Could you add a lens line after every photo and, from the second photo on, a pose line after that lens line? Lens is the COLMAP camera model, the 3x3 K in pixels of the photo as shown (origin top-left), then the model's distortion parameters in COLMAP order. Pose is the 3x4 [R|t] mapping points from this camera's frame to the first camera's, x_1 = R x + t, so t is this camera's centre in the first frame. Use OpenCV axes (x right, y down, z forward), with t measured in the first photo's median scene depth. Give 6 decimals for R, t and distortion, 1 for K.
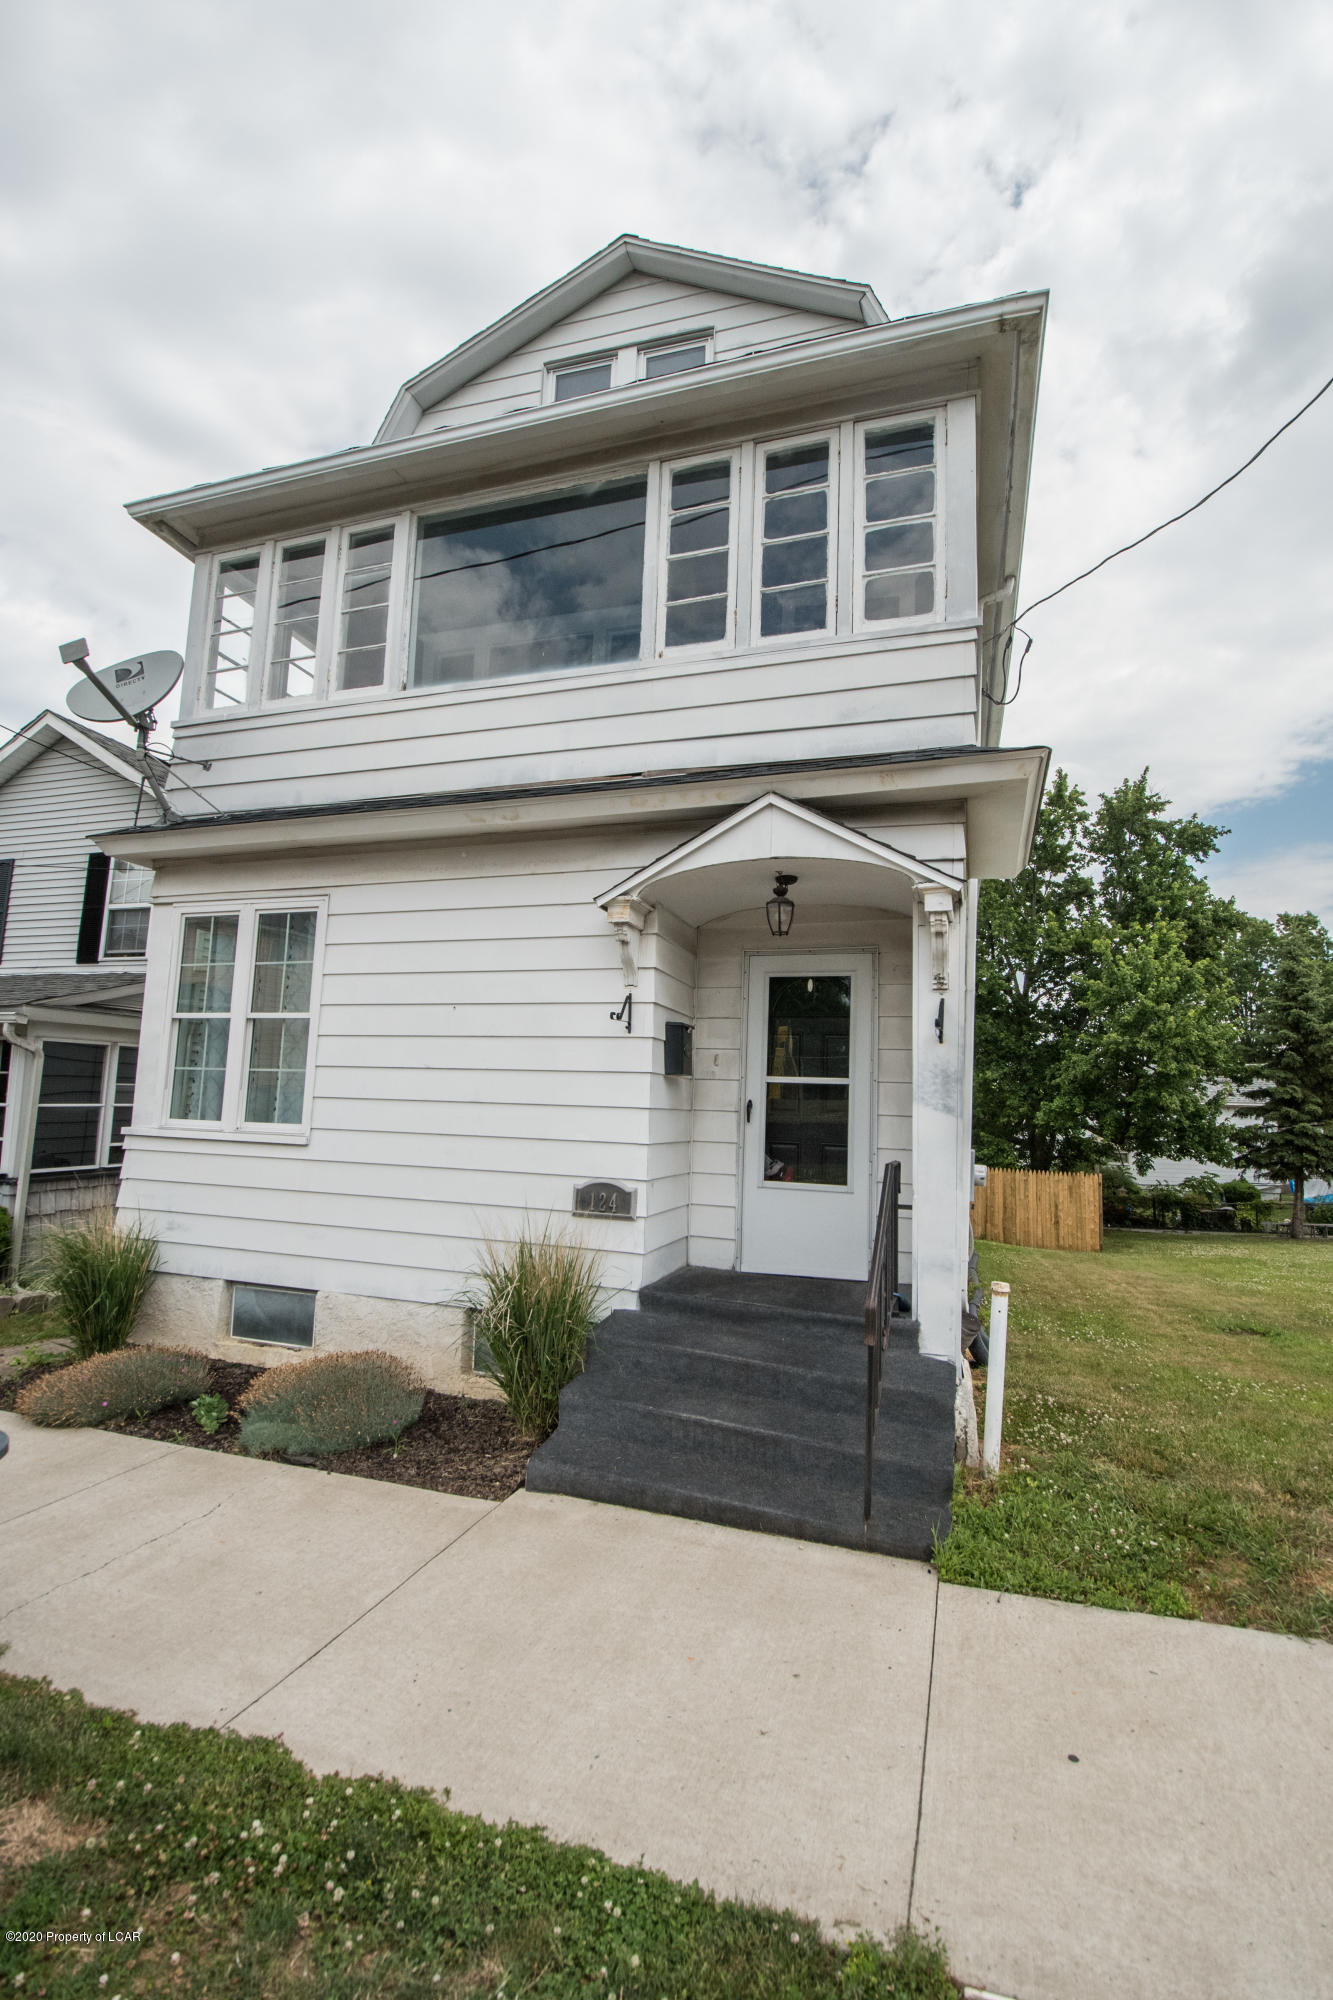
lens RADIAL K [[877.0, 0, 666.5], [0, 877.0, 1000.0], [0, 0, 1]] dist [0.016946, -0.024667]
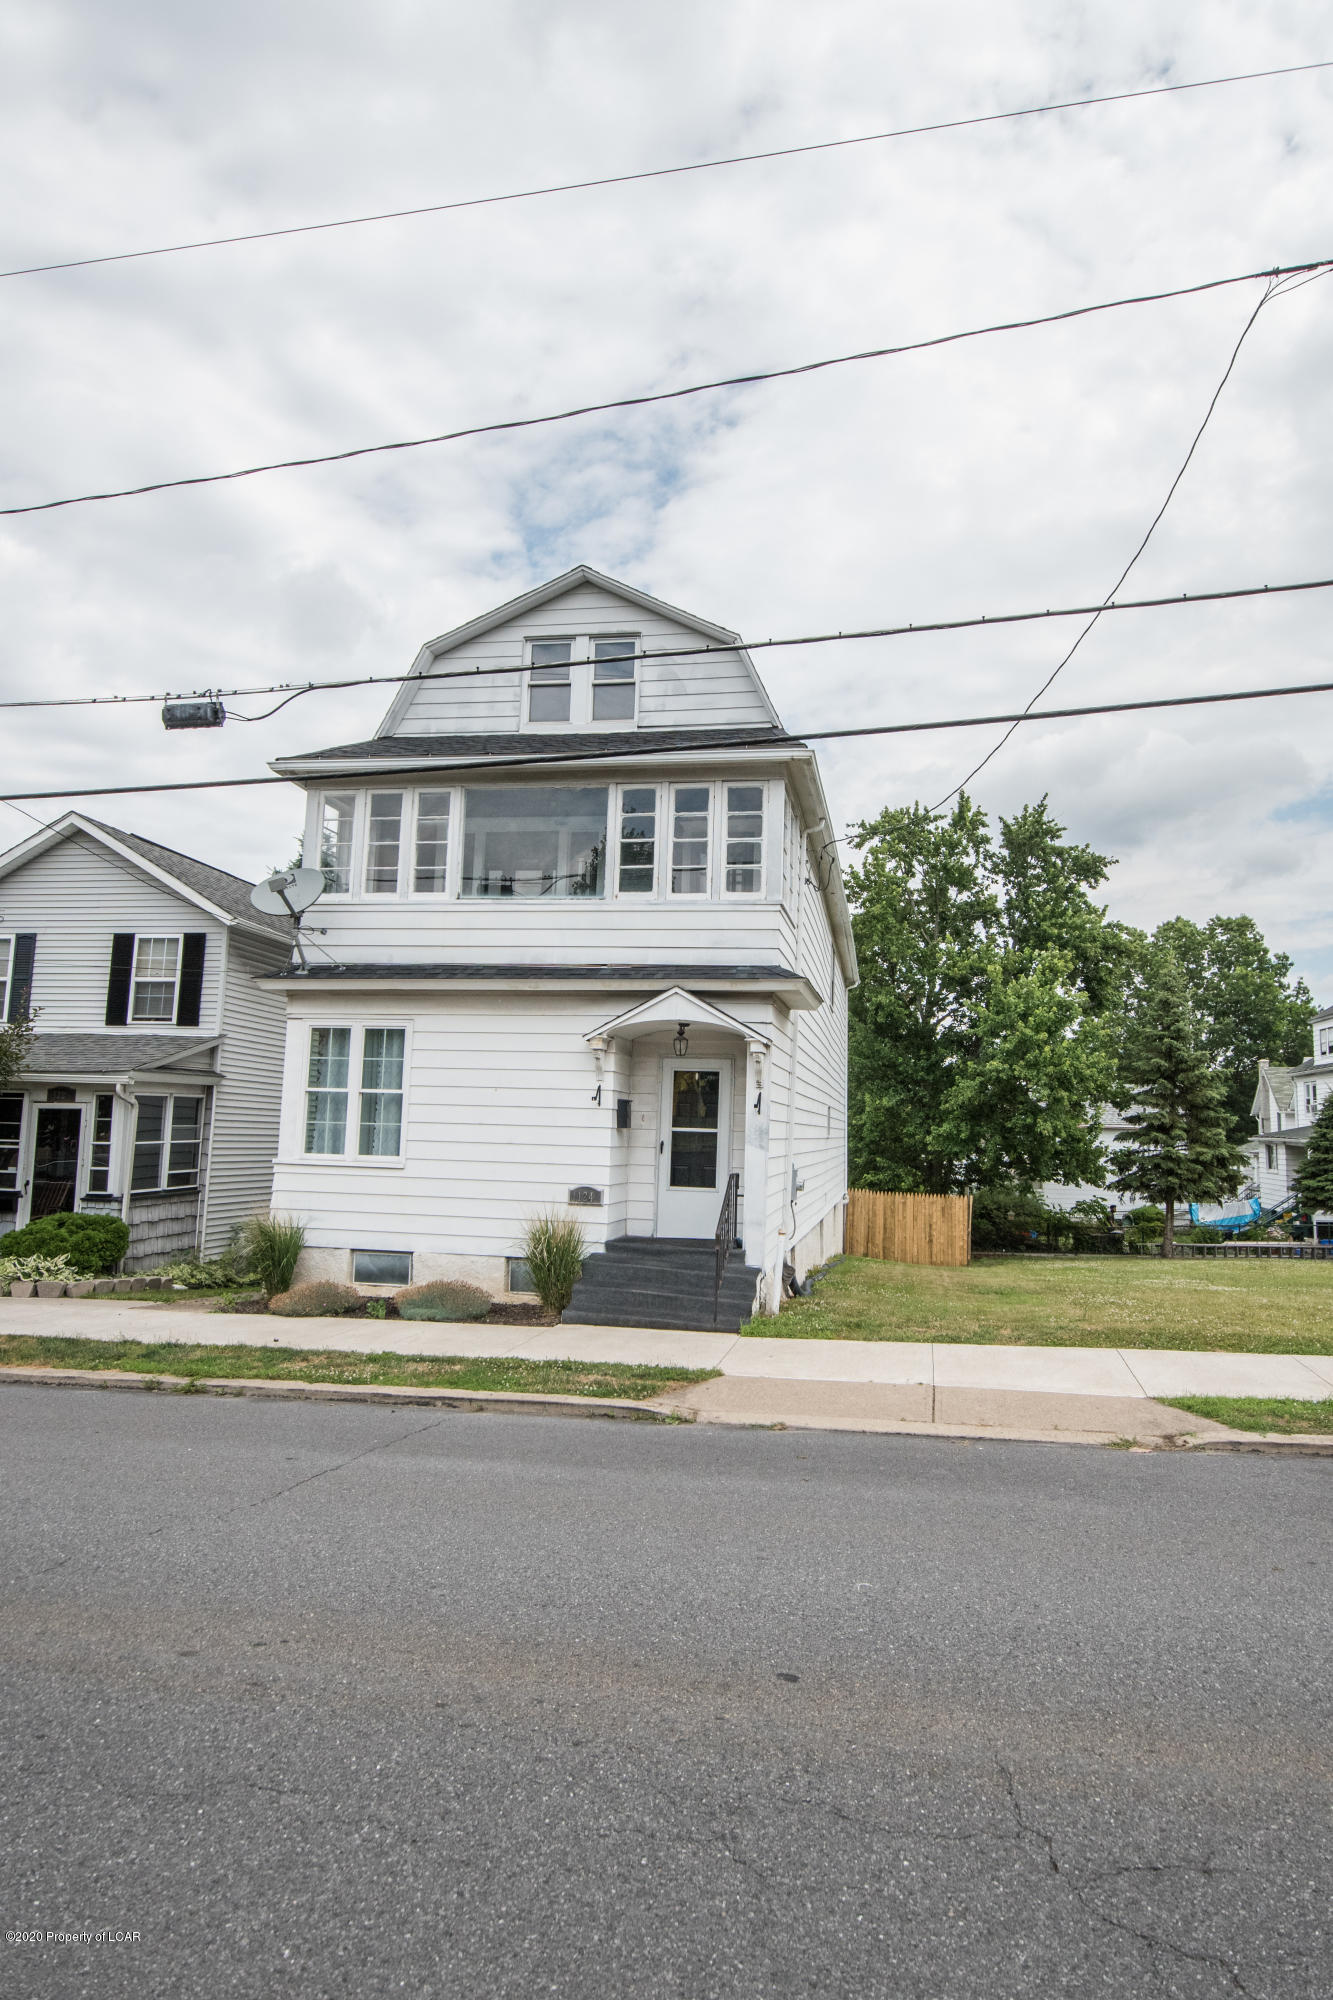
lens RADIAL K [[1293.3, 0, 666.5], [0, 1293.3, 1000.0], [0, 0, 1]] dist [-0.004215, -0.000121]
pose [[0.992724, 0.007620, 0.120170, -0.196281], [-0.010714, 0.999627, 0.025118, -0.218084], [-0.119934, -0.026223, 0.992436, -1.461054]]
